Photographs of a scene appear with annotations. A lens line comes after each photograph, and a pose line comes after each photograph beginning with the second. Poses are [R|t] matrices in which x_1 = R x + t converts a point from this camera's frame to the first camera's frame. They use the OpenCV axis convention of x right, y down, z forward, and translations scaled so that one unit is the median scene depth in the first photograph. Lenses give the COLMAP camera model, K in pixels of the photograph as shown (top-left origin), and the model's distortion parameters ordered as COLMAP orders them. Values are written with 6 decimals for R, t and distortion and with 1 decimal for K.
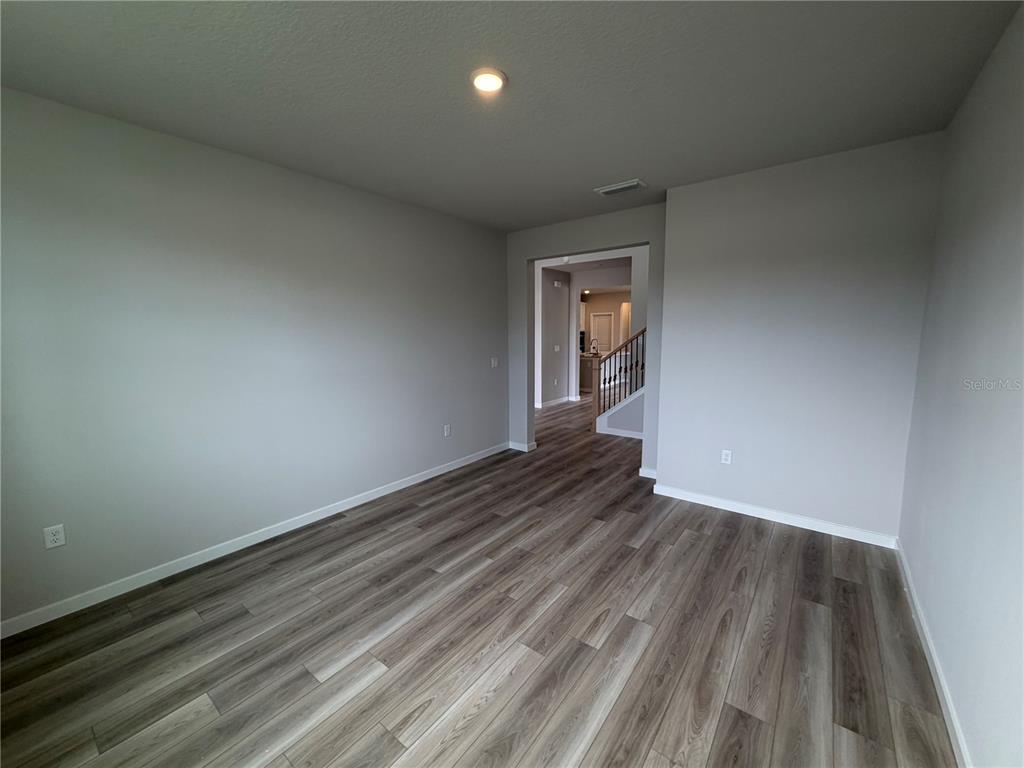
lens RADIAL K [[408.4, 0, 508.5], [0, 408.4, 384.8], [0, 0, 1]] dist [-0.000146, 0.000319]
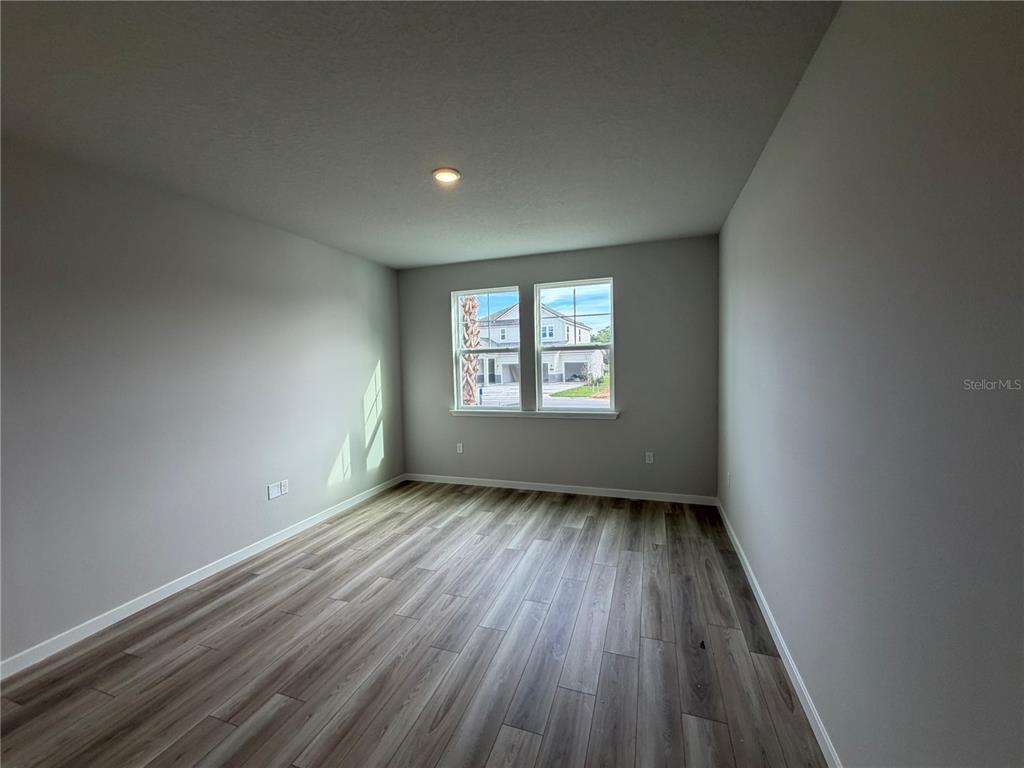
lens RADIAL K [[408.4, 0, 508.5], [0, 408.4, 384.8], [0, 0, 1]] dist [-0.000146, 0.000319]
pose [[-0.947636, 0.052636, -0.314984, 0.183973], [-0.006356, 0.983019, 0.183392, -0.274002], [0.319289, 0.175791, -0.931210, 2.101739]]
